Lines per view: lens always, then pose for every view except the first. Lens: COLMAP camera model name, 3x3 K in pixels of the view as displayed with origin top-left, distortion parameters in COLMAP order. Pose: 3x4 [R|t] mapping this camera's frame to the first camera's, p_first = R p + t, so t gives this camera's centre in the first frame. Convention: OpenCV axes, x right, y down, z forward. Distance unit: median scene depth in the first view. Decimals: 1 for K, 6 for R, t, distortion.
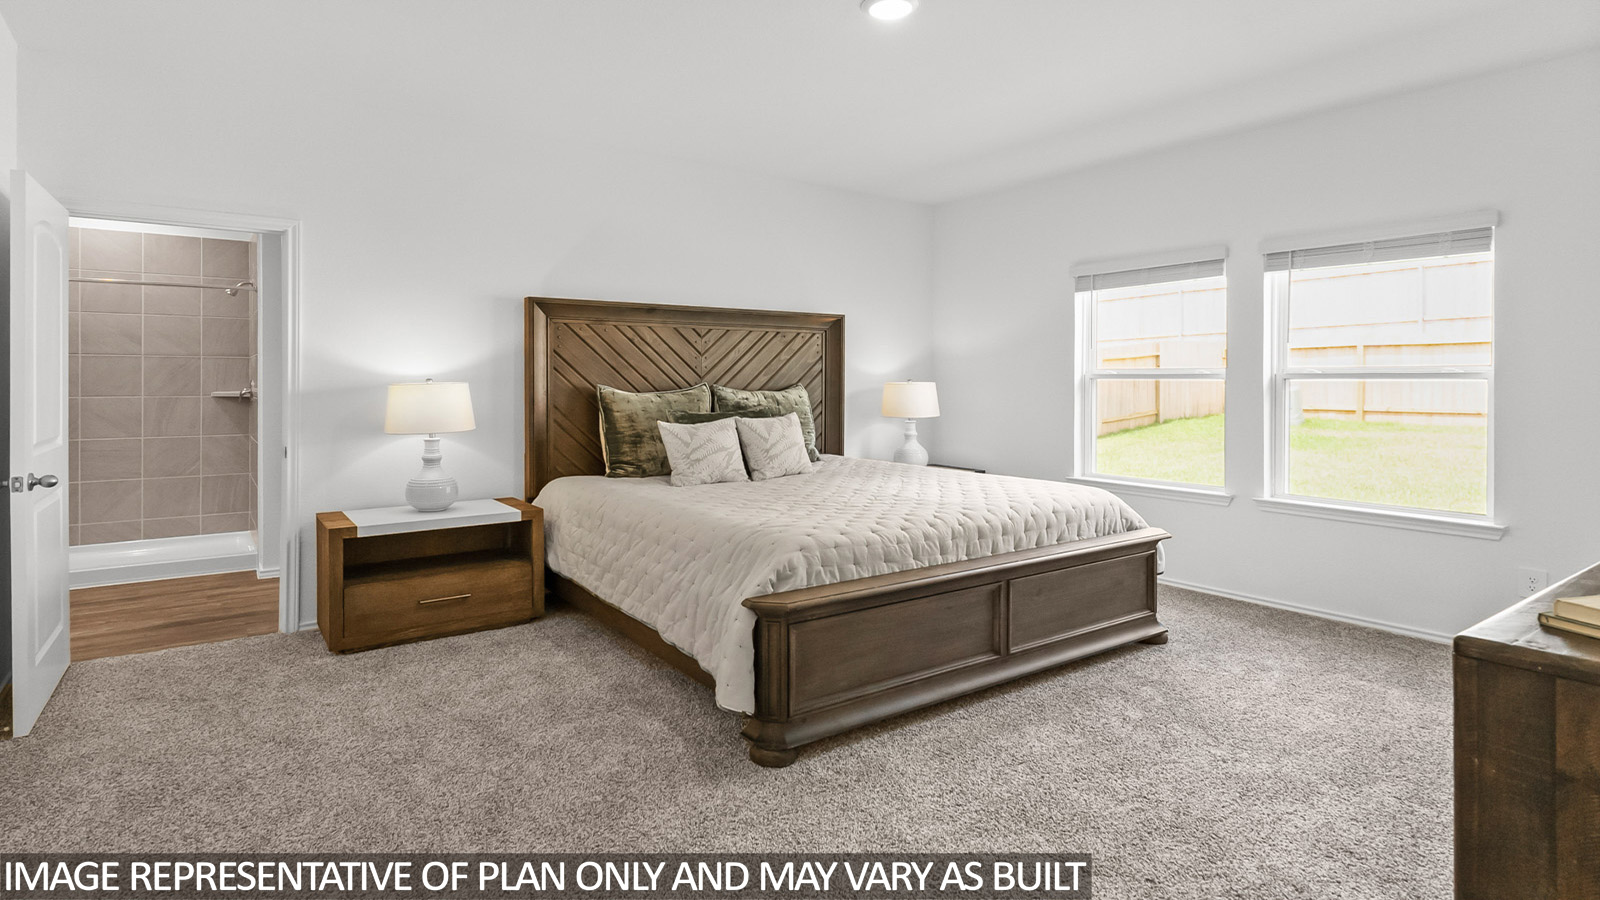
lens RADIAL K [[831.0, 0, 797.5], [0, 831.0, 385.9], [0, 0, 1]] dist [-0.002363, -0.000337]
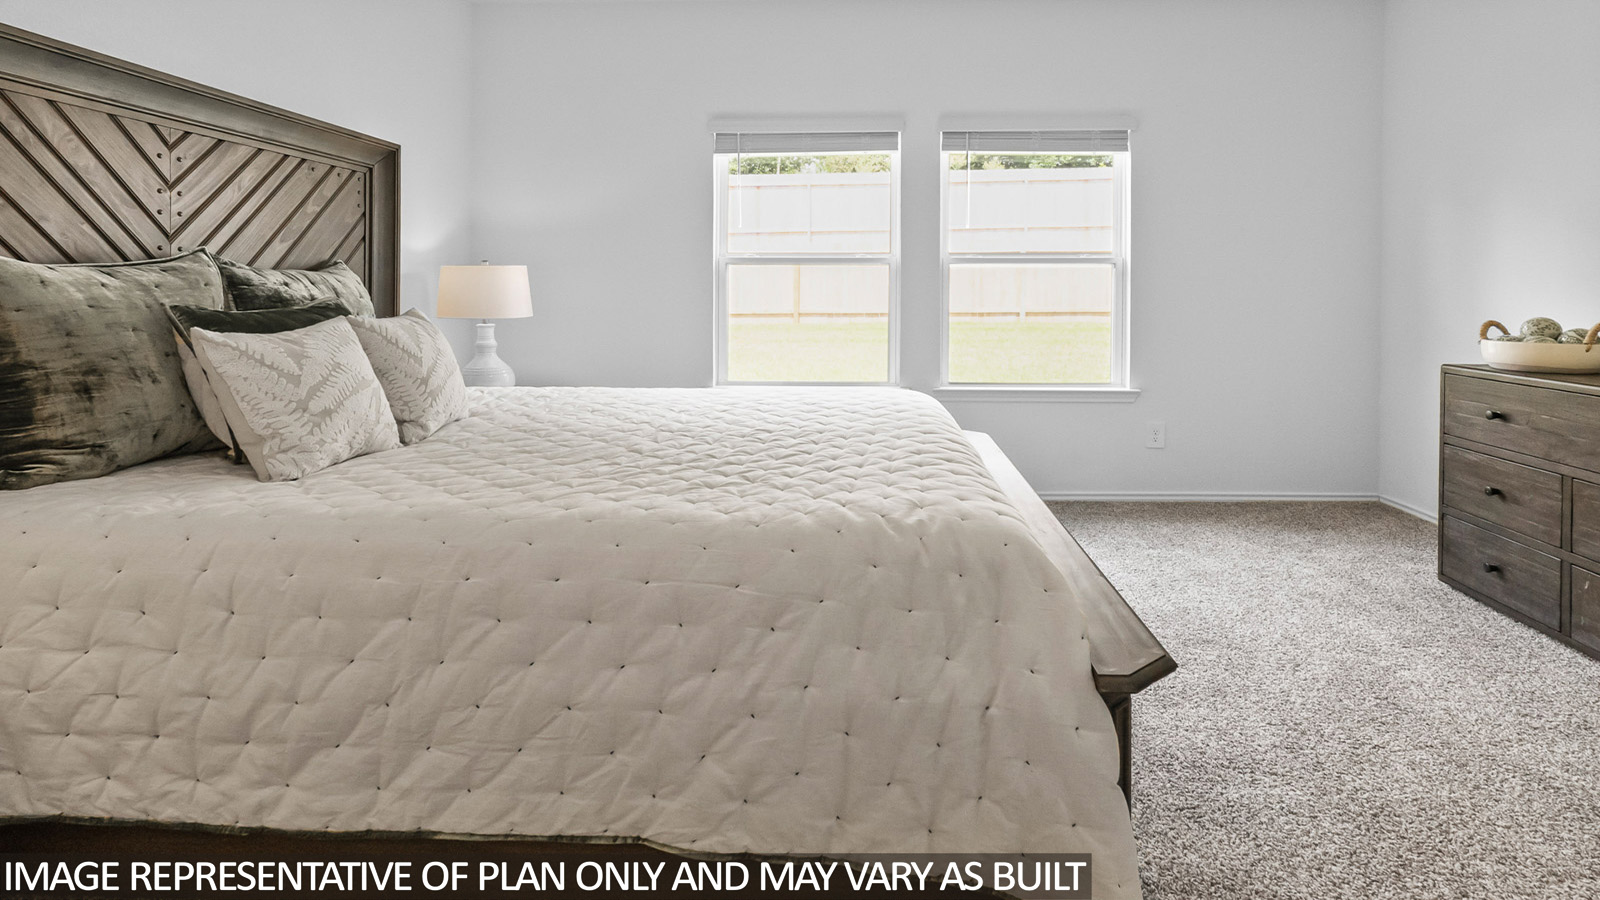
lens RADIAL K [[873.8, 0, 803.1], [0, 873.8, 303.6], [0, 0, 1]] dist [0.001189, 0.000446]
pose [[0.608817, -0.010396, 0.793242, -0.314511], [0.006927, 0.999946, 0.007788, 0.027802], [-0.793280, 0.000753, 0.608856, 0.486286]]
